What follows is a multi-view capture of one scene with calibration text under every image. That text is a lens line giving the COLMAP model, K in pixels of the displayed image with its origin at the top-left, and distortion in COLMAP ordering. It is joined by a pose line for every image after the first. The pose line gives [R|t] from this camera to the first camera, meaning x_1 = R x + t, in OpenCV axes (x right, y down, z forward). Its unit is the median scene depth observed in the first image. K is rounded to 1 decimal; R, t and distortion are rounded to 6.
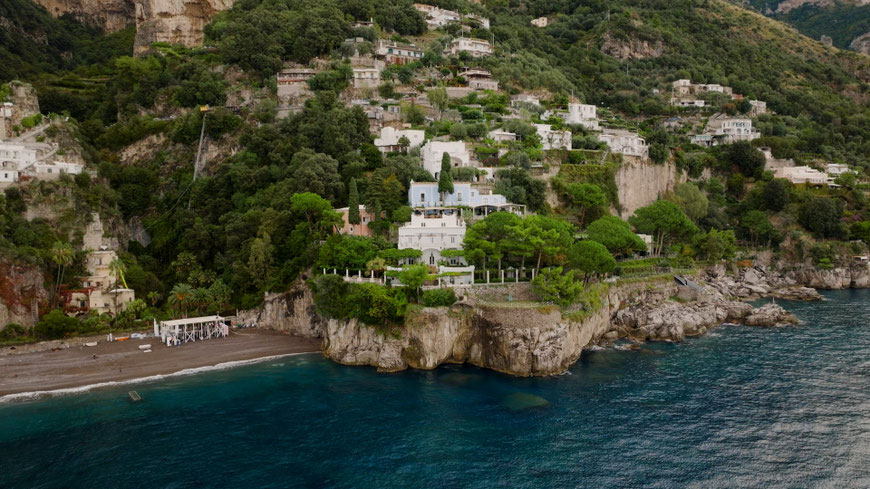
lens RADIAL K [[648.8, 0, 440.3], [0, 648.8, 241.8], [0, 0, 1]] dist [-0.000248, 0.009797]
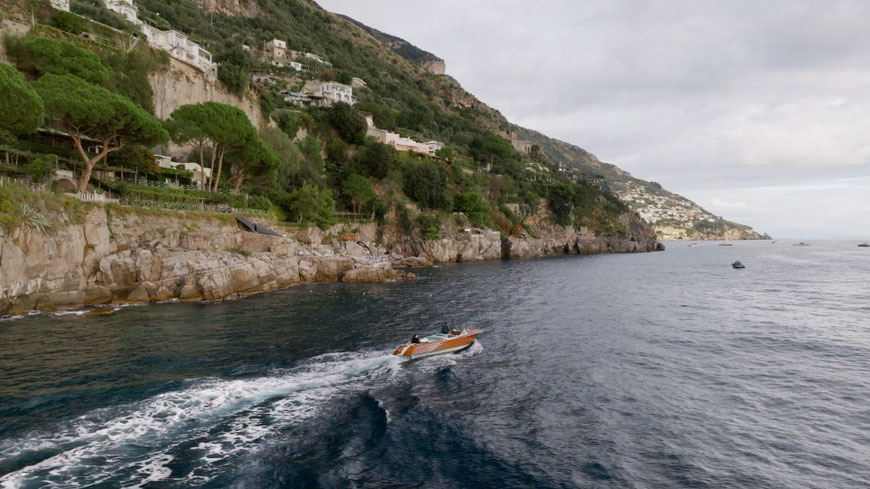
lens RADIAL K [[648.8, 0, 440.3], [0, 648.8, 241.8], [0, 0, 1]] dist [-0.000248, 0.009797]
pose [[0.839768, -0.002477, 0.542940, 0.121923], [0.024723, 0.999127, -0.033680, 0.064987], [-0.542383, 0.041706, 0.839096, 0.246290]]
